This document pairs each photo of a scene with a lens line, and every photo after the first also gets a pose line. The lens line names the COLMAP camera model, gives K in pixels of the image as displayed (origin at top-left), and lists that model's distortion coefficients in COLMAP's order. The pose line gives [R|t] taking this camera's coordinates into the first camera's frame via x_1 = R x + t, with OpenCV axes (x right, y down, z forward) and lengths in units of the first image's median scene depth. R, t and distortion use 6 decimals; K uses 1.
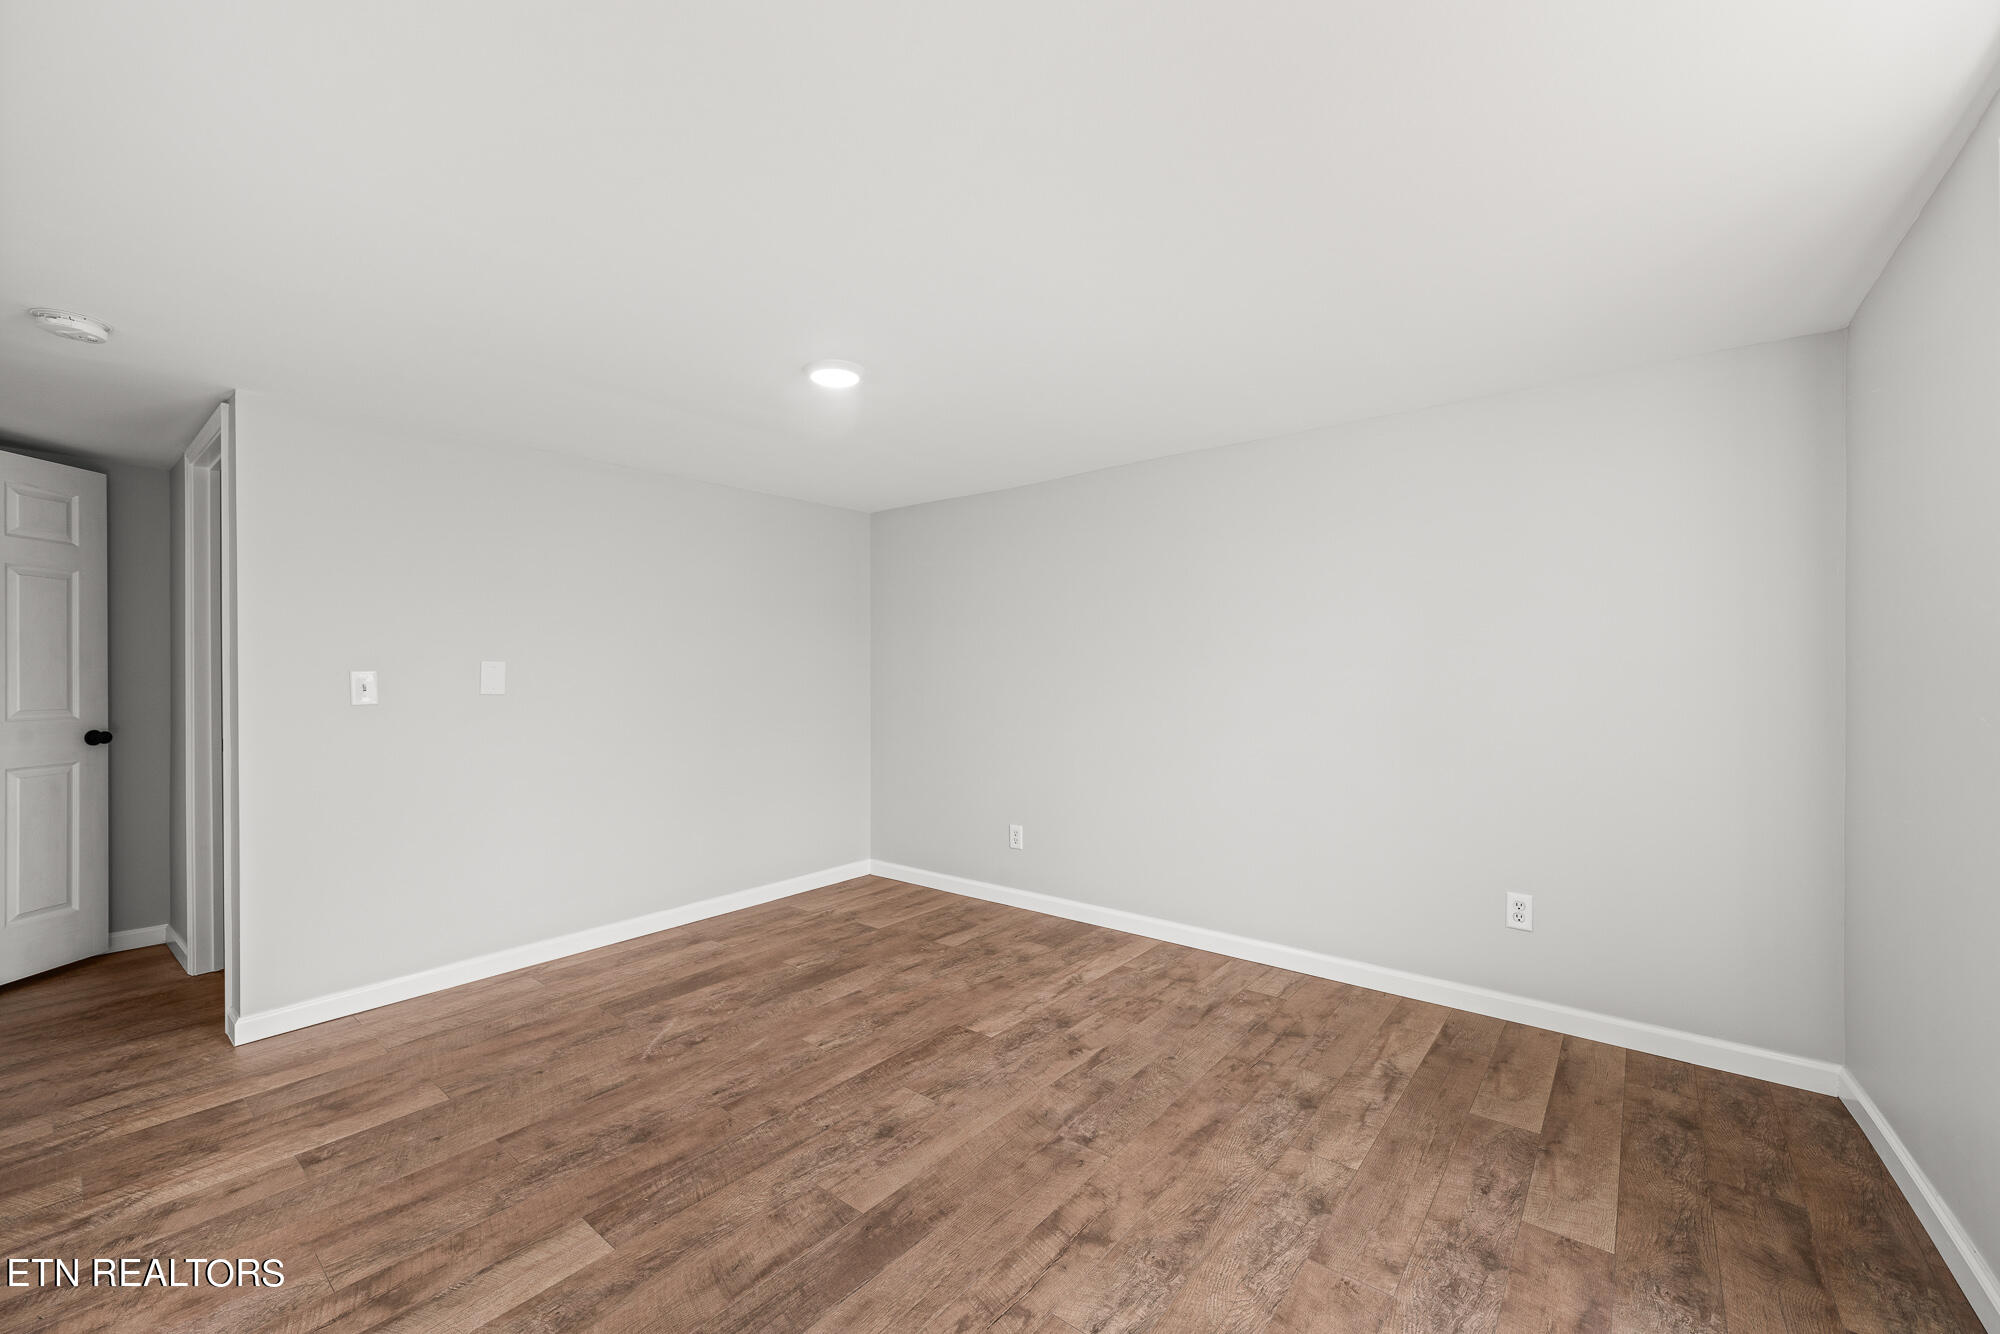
lens RADIAL K [[834.3, 0, 997.1], [0, 834.3, 672.7], [0, 0, 1]] dist [0.004330, 0.000231]
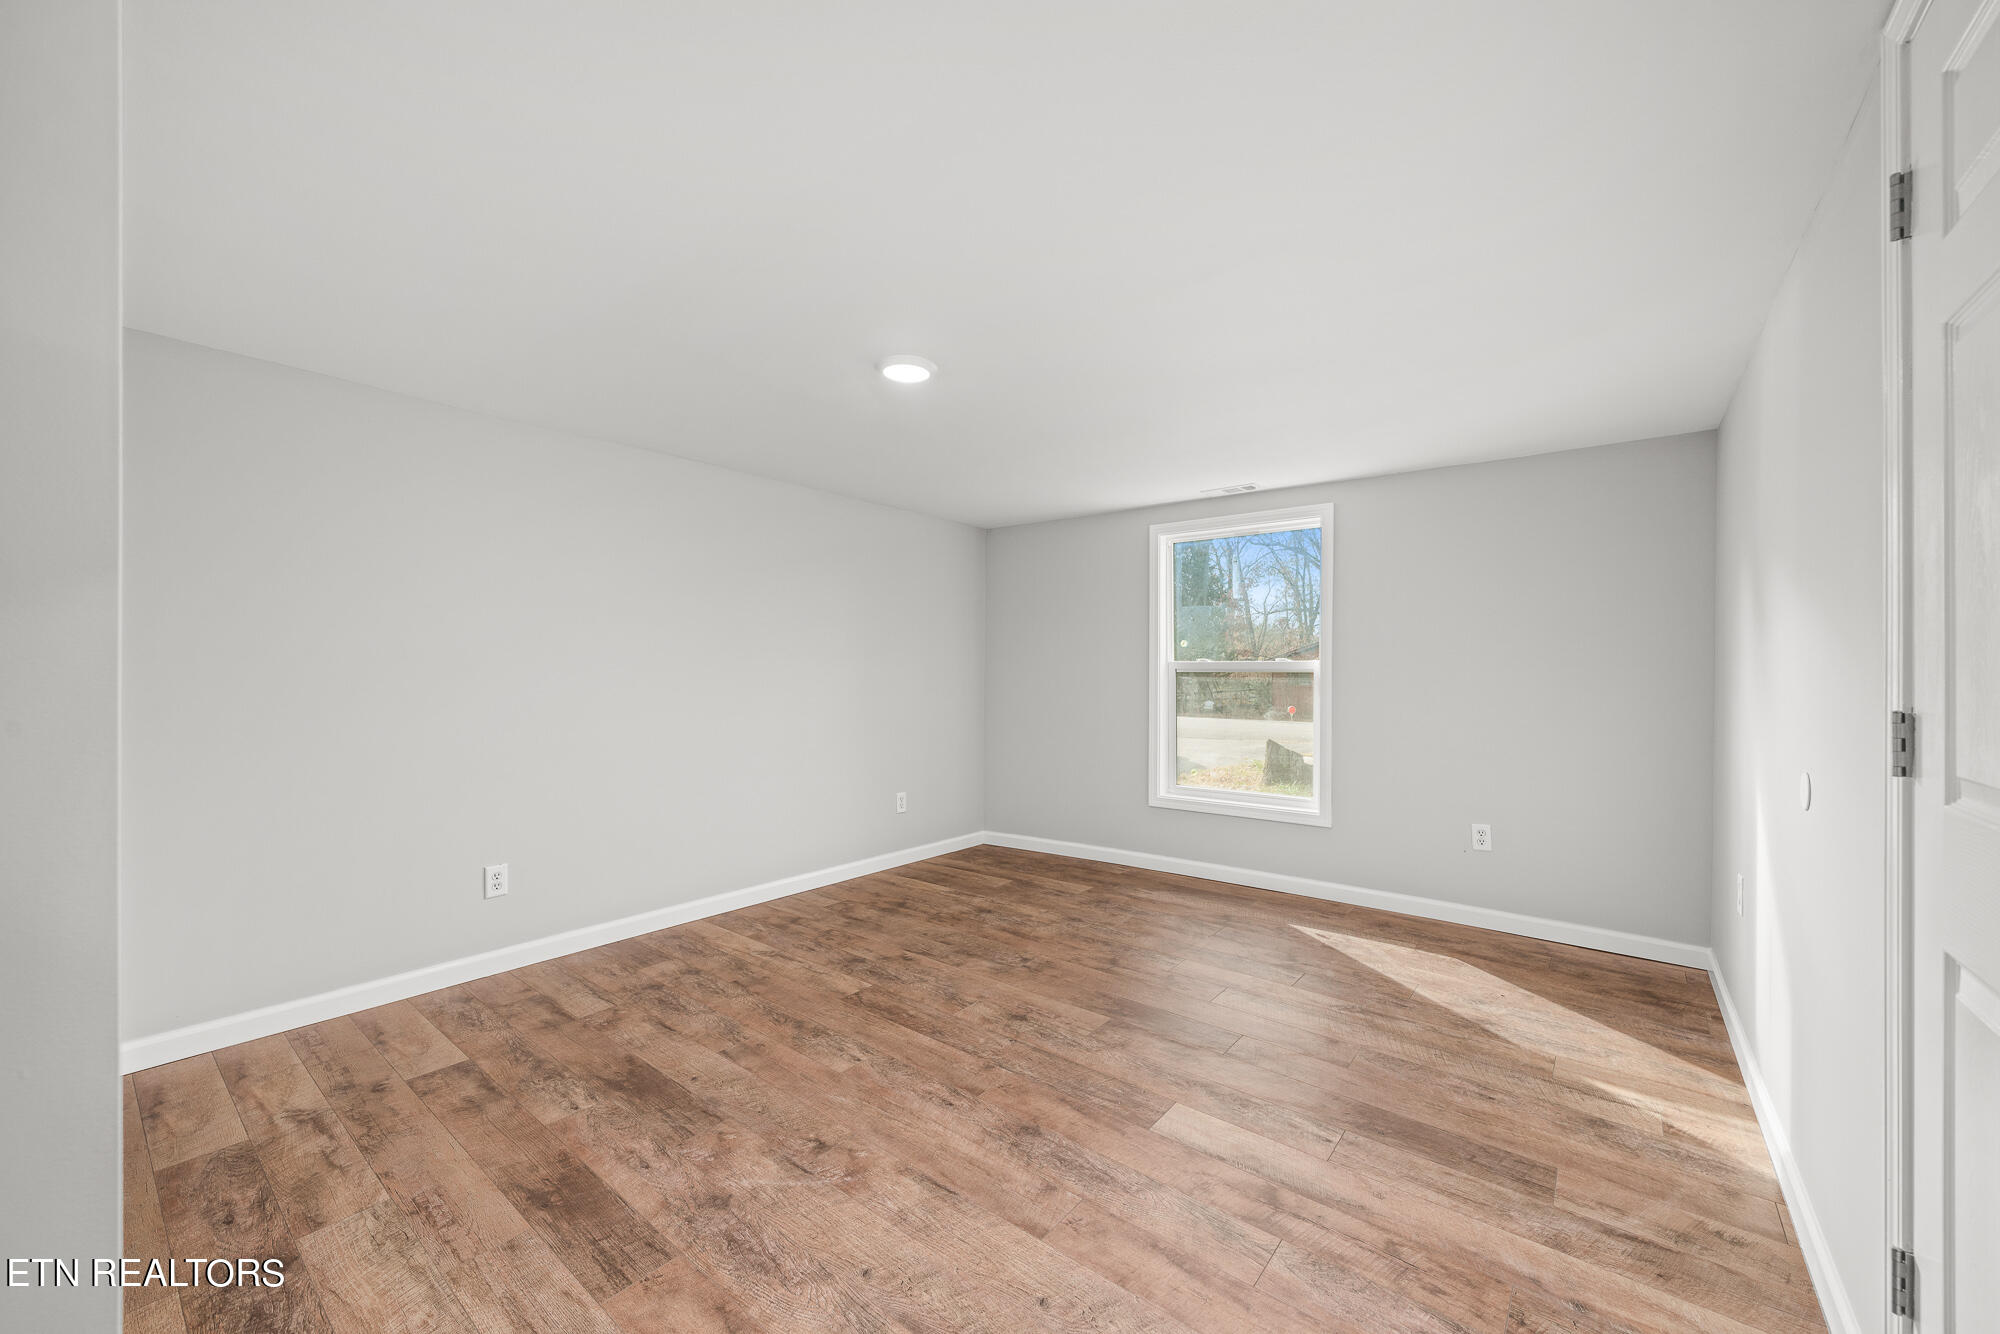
lens RADIAL K [[763.4, 0, 999.4], [0, 763.4, 673.5], [0, 0, 1]] dist [0.001474, 0.000095]
pose [[-0.031616, 0.003669, 0.999493, -1.072309], [-0.006031, 0.999974, -0.003862, 0.001435], [-0.999482, -0.006150, -0.031593, 0.846129]]
